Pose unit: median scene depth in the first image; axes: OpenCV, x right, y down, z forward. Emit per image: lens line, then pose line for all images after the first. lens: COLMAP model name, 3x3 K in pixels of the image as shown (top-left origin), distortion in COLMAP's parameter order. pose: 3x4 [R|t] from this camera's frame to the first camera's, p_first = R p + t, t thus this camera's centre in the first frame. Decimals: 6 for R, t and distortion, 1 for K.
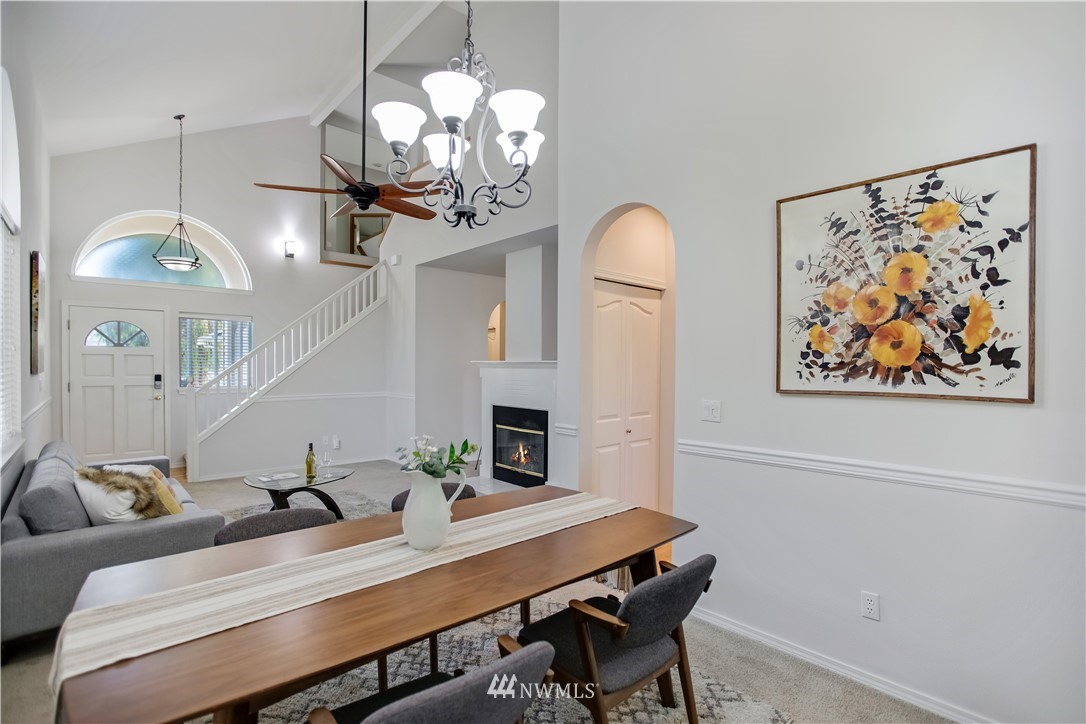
lens RADIAL K [[516.6, 0, 550.2], [0, 516.6, 370.1], [0, 0, 1]] dist [-0.047314, 0.001691]
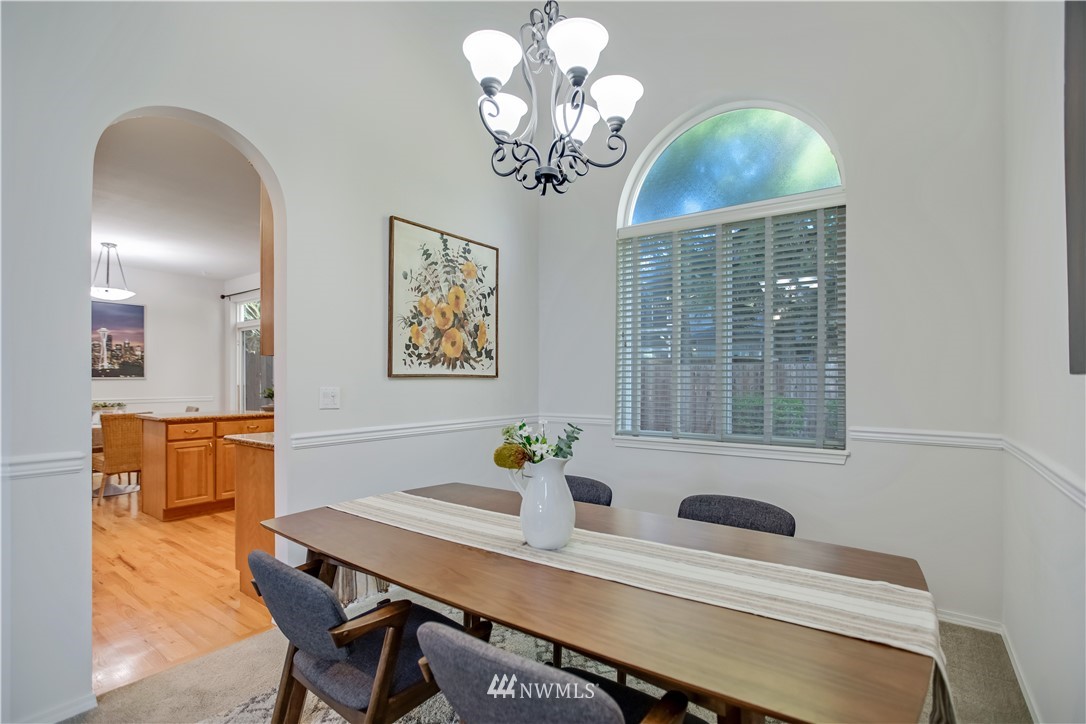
lens RADIAL K [[516.6, 0, 550.2], [0, 516.6, 370.1], [0, 0, 1]] dist [-0.047314, 0.001691]
pose [[-0.215642, 0.010636, 0.976415, -0.900256], [0.005595, 0.999938, -0.009657, 0.046882], [-0.976456, 0.003380, -0.215688, 1.009643]]
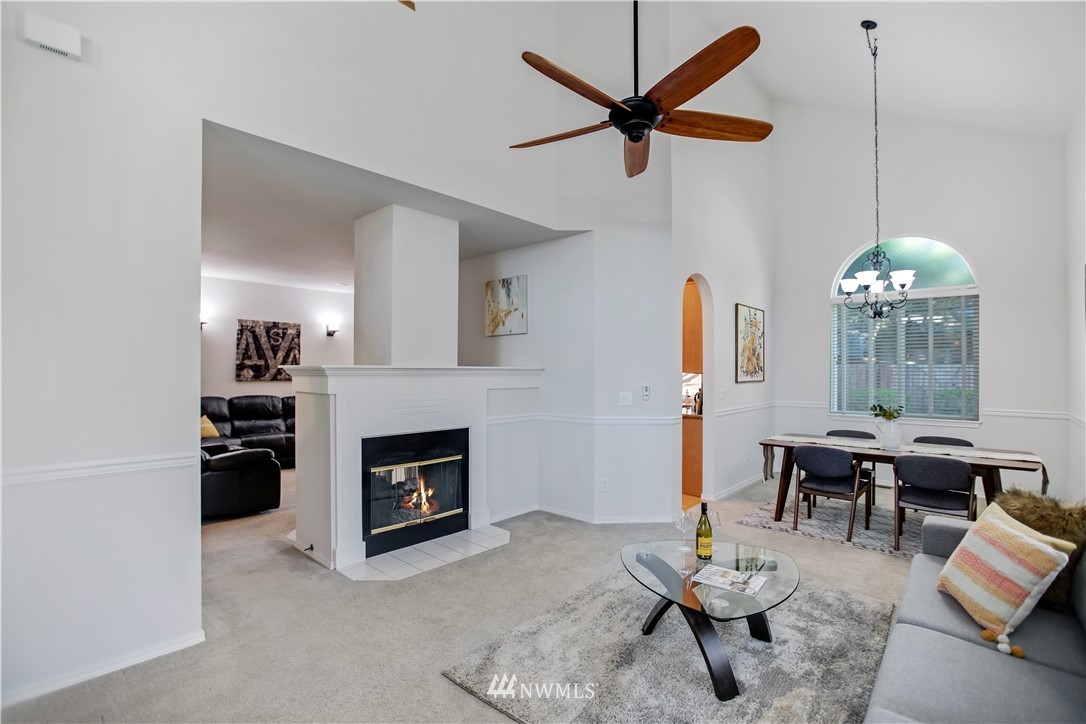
lens RADIAL K [[516.6, 0, 550.2], [0, 516.6, 370.1], [0, 0, 1]] dist [-0.047314, 0.001691]
pose [[-0.094850, 0.005136, 0.995478, -2.030034], [0.012199, 0.999918, -0.003997, -0.018060], [-0.995417, 0.011765, -0.094905, 2.322458]]
